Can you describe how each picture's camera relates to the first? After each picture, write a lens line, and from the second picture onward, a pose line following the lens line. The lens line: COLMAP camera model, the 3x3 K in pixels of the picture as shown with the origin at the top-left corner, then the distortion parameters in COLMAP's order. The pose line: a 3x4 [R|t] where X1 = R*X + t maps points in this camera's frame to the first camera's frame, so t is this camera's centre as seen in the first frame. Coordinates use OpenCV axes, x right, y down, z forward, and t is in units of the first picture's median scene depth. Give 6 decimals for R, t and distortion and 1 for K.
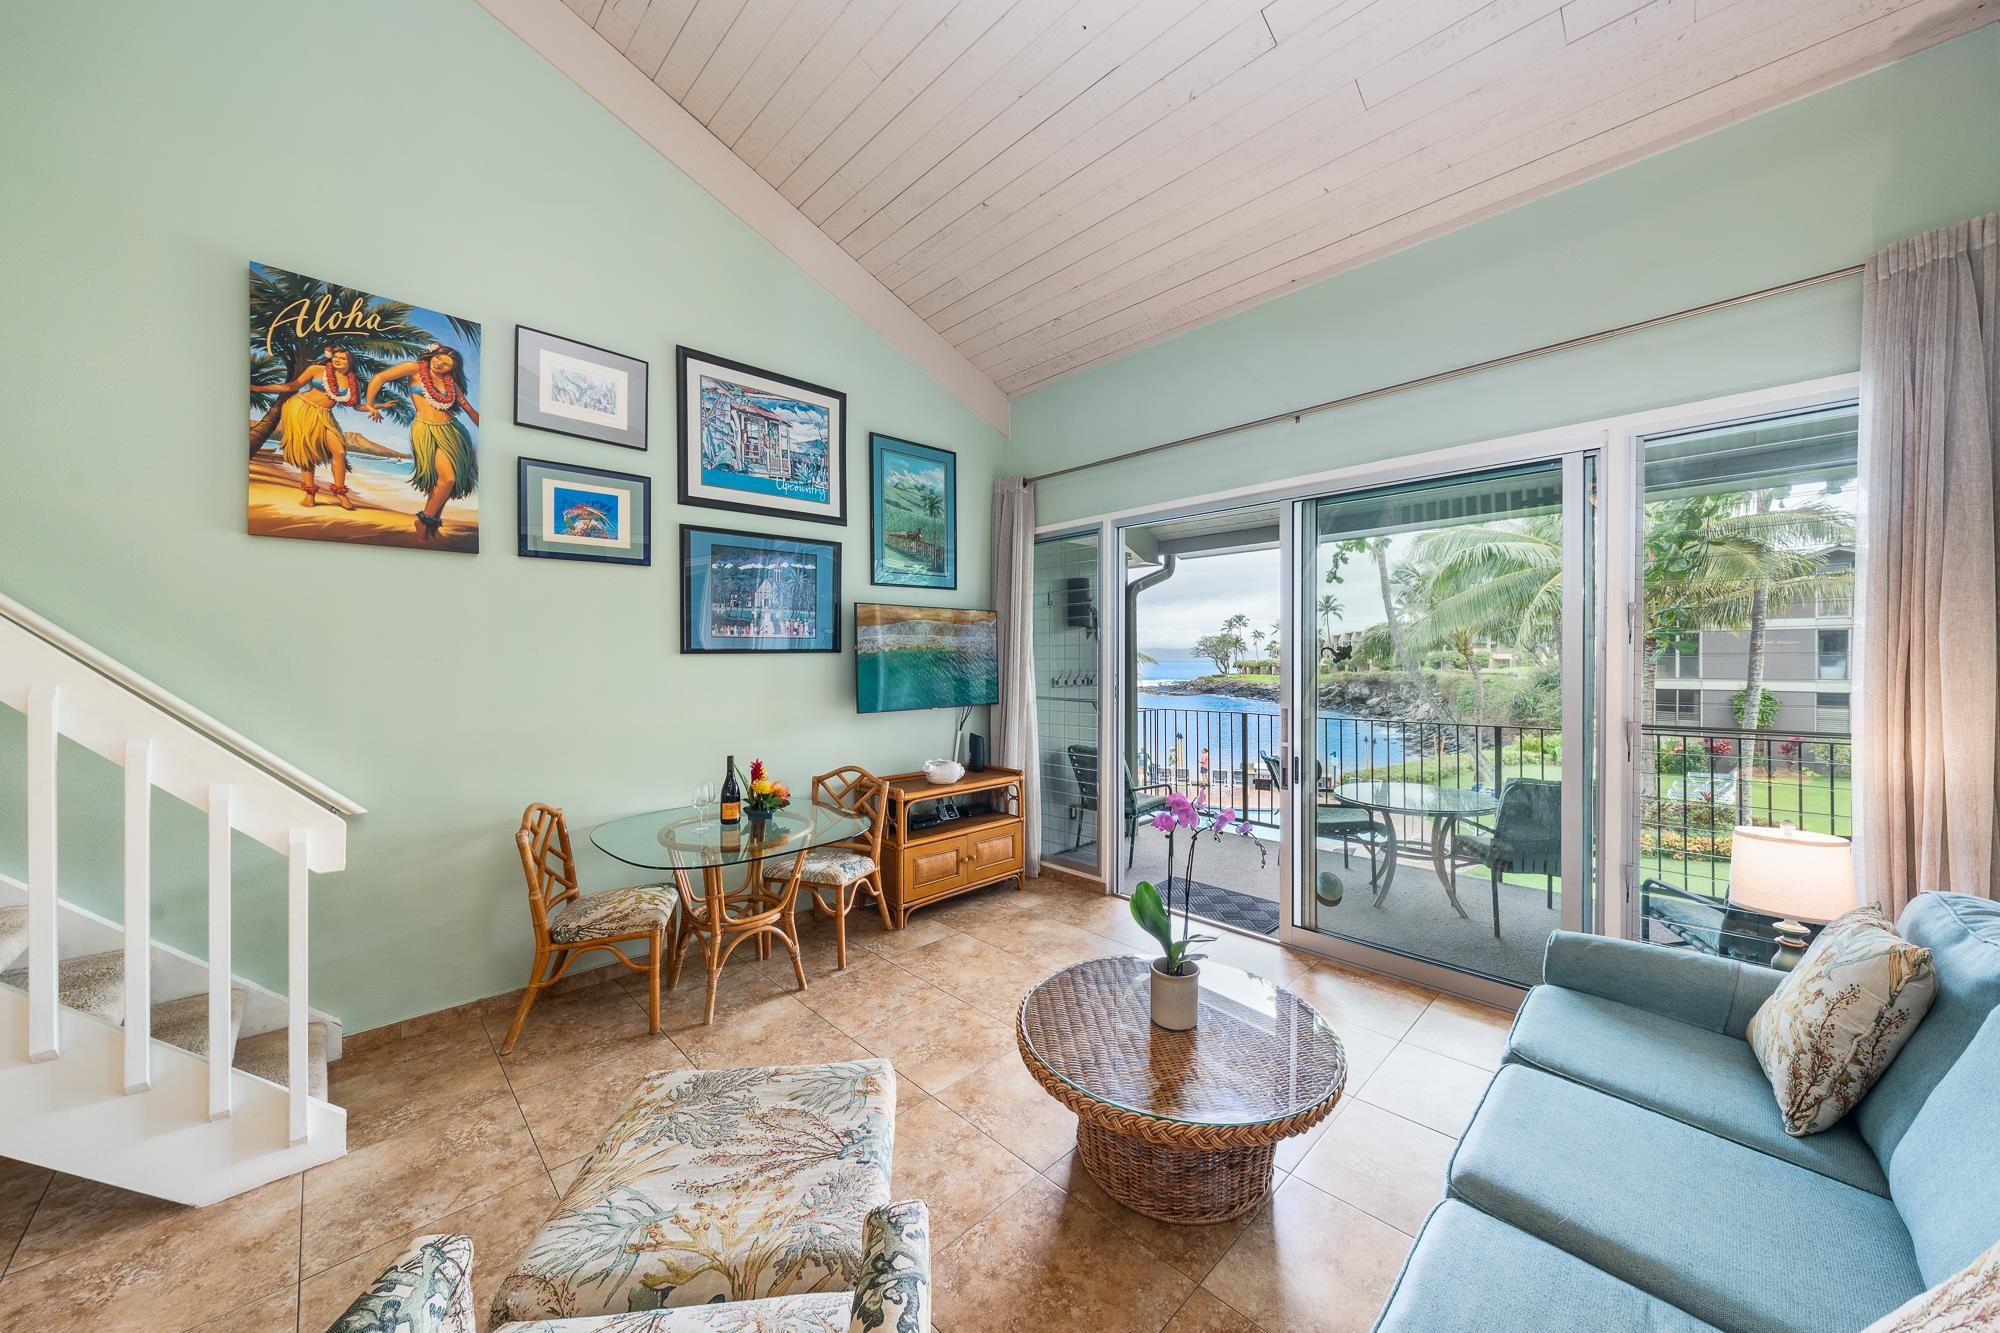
lens RADIAL K [[693.9, 0, 1003.7], [0, 693.9, 662.3], [0, 0, 1]] dist [-0.002634, -0.000507]
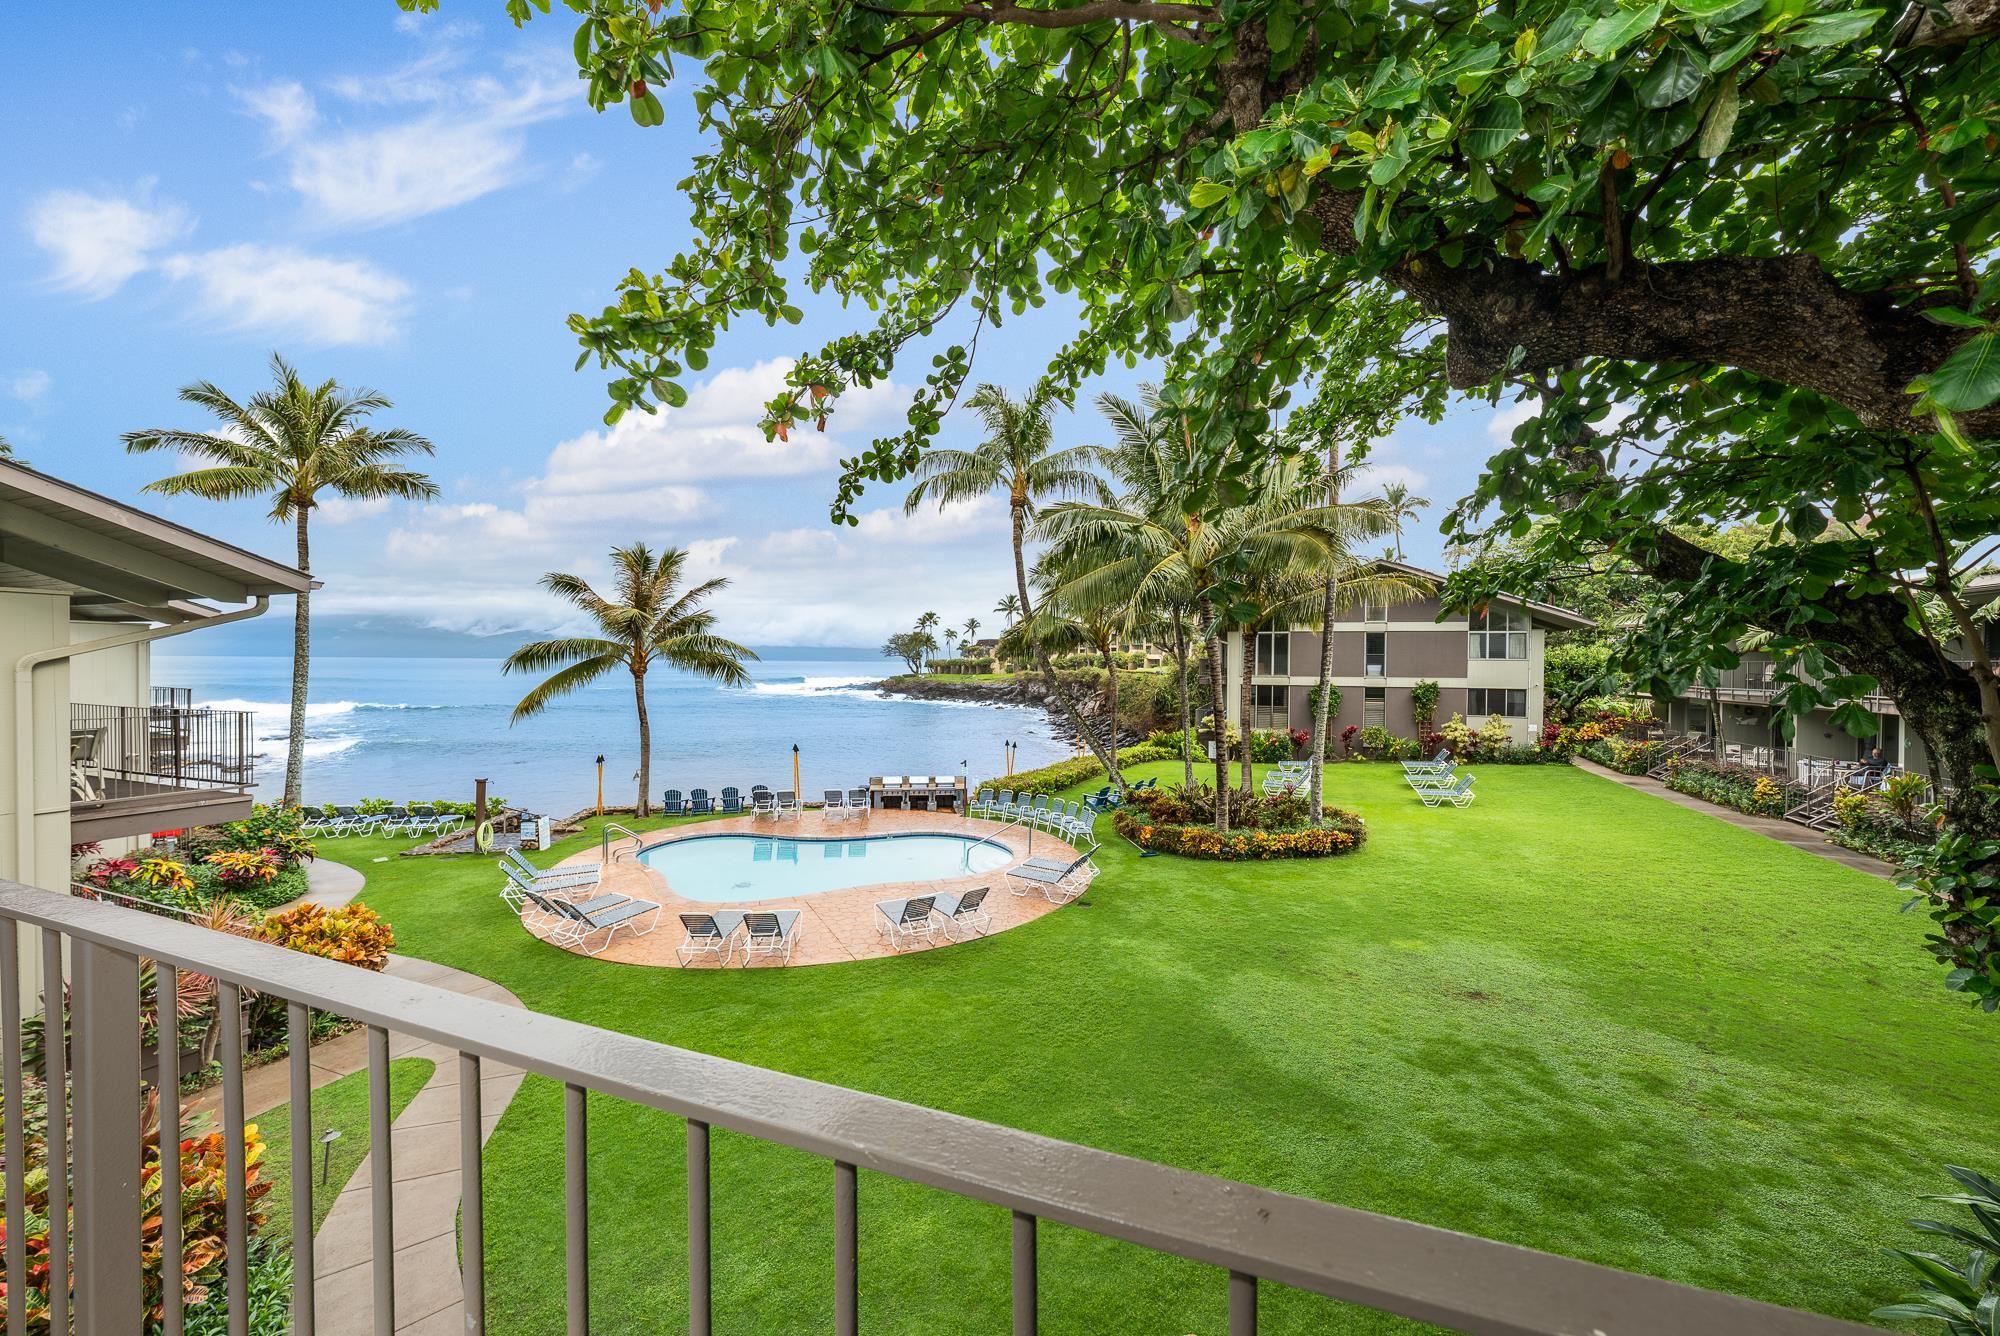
lens RADIAL K [[734.3, 0, 1015.4], [0, 734.3, 666.6], [0, 0, 1]] dist [-0.004307, 0.001871]
pose [[0.909777, 0.001530, 0.415095, 0.980893], [-0.004184, 0.999976, 0.005485, 0.042667], [-0.415076, -0.006727, 0.909762, 0.906758]]
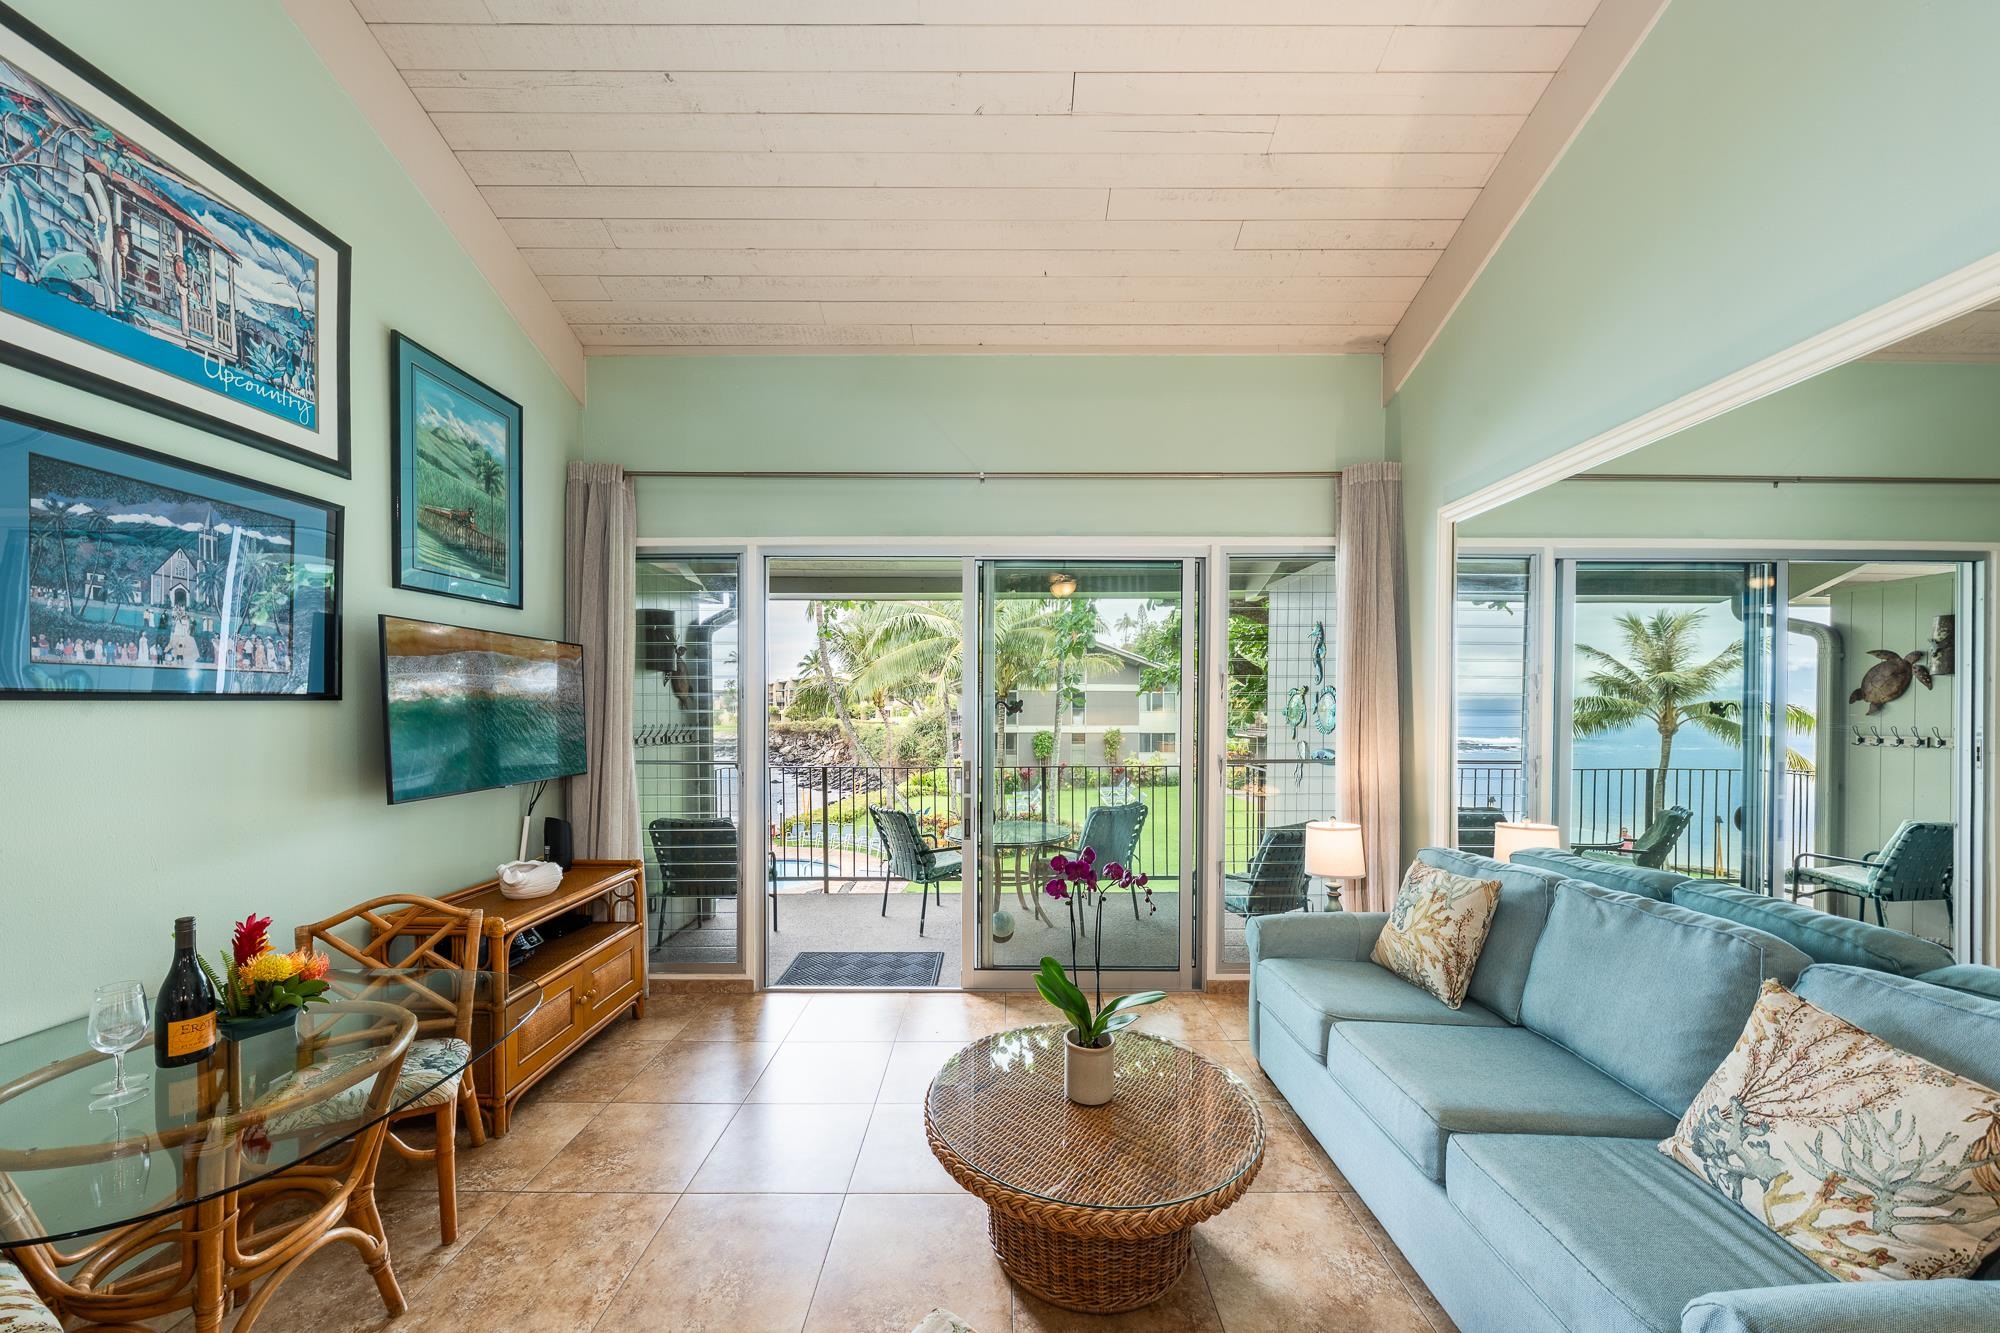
lens RADIAL K [[693.9, 0, 998.0], [0, 693.9, 720.7], [0, 0, 1]] dist [-0.002634, -0.000507]
pose [[0.701730, -0.008793, 0.712388, -0.265312], [0.000723, 0.999932, 0.011629, -0.003734], [-0.712442, -0.007645, 0.701689, 0.221519]]
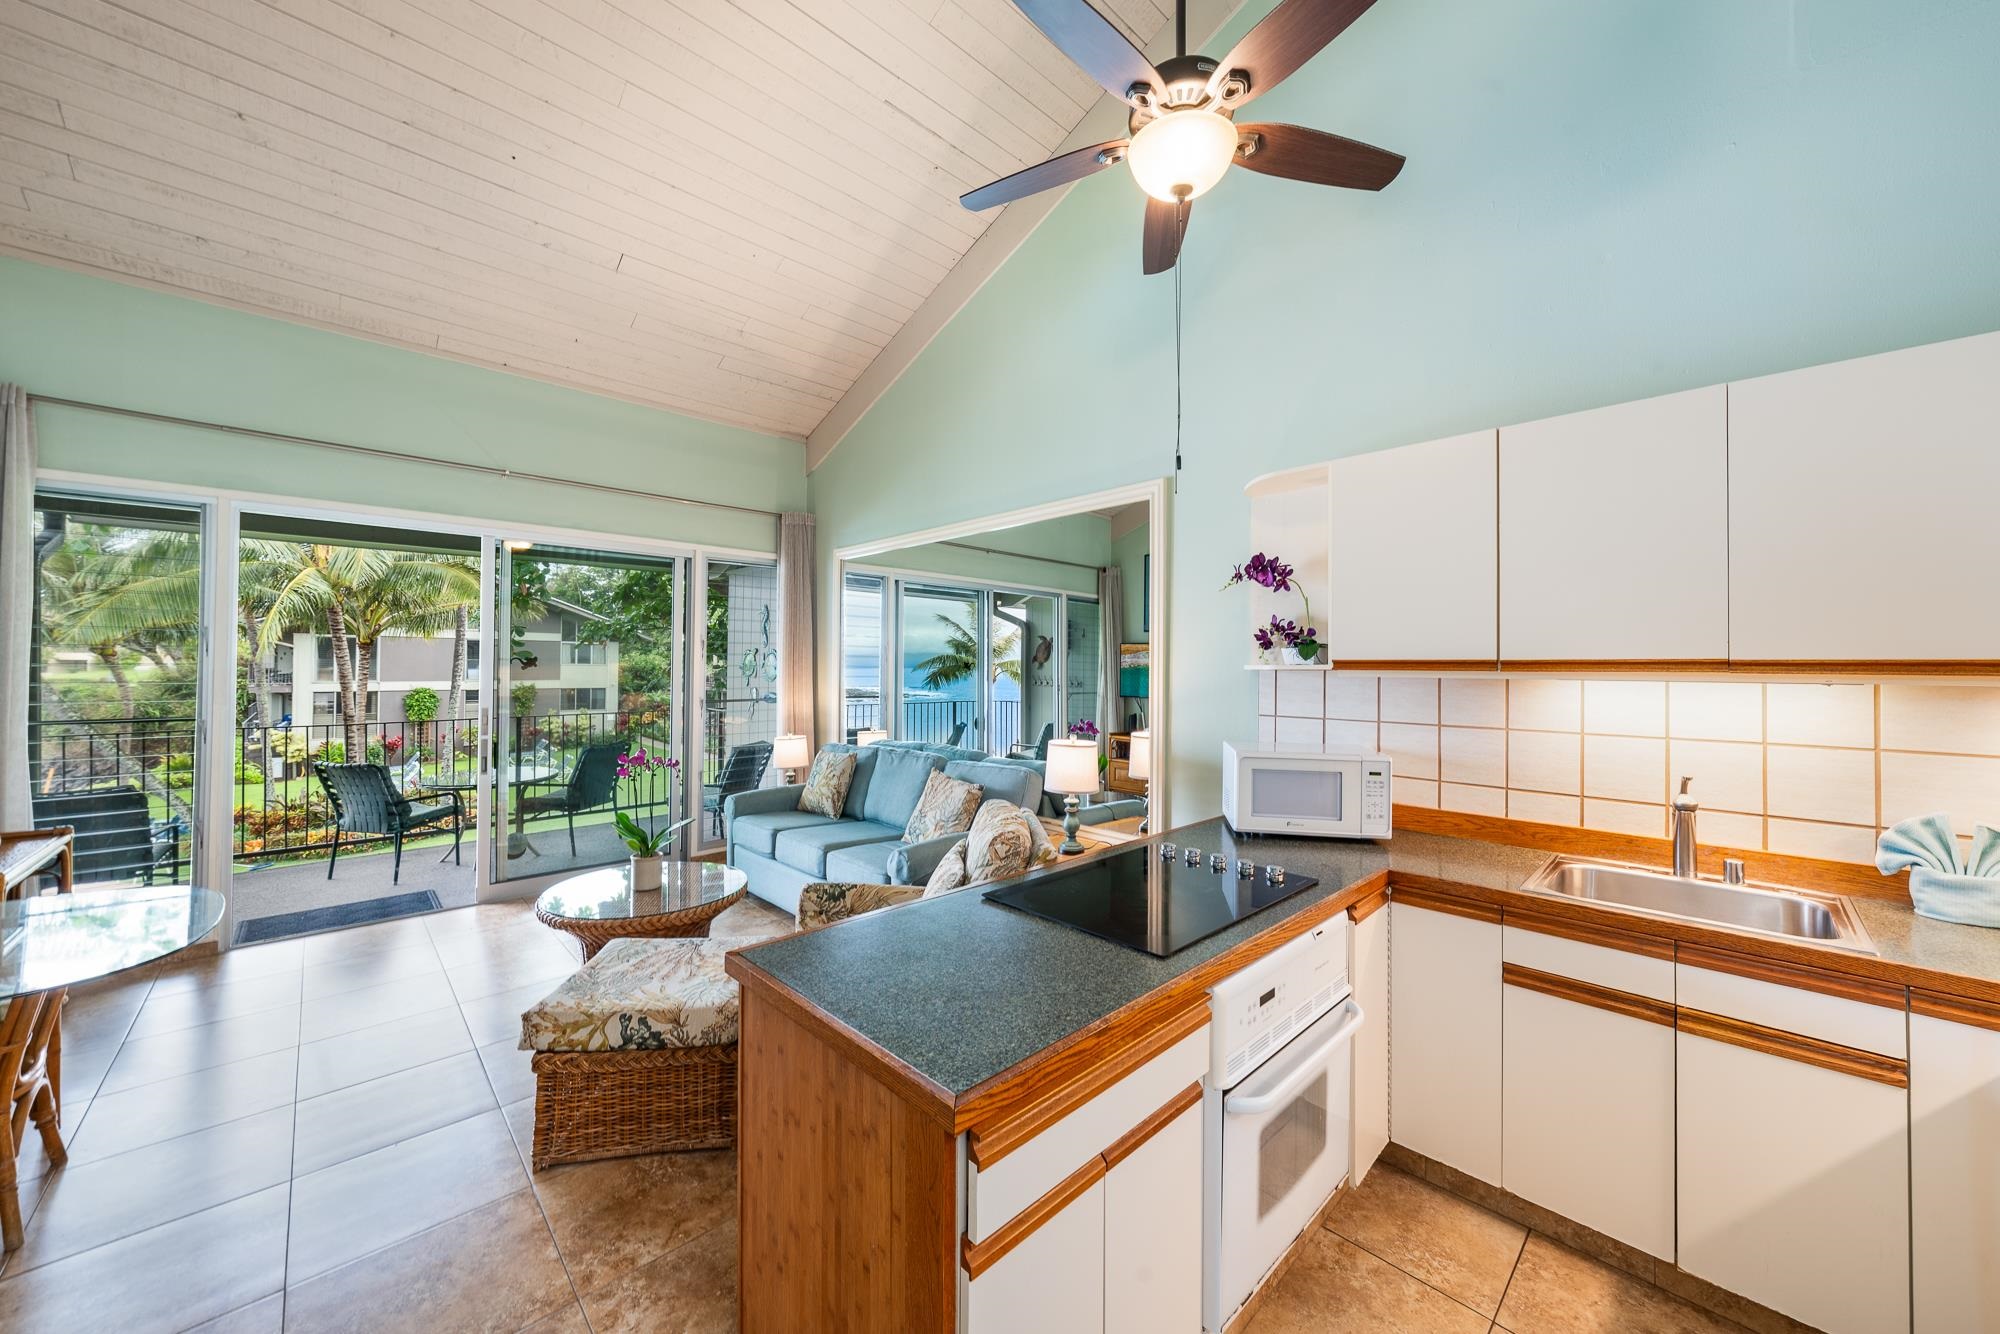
lens RADIAL K [[734.3, 0, 999.6], [0, 734.3, 655.1], [0, 0, 1]] dist [-0.004307, 0.001871]
pose [[0.028197, 0.015278, 0.999486, -0.771131], [-0.002395, 0.999881, -0.015216, -0.007332], [-0.999600, -0.001965, 0.028230, 0.057438]]
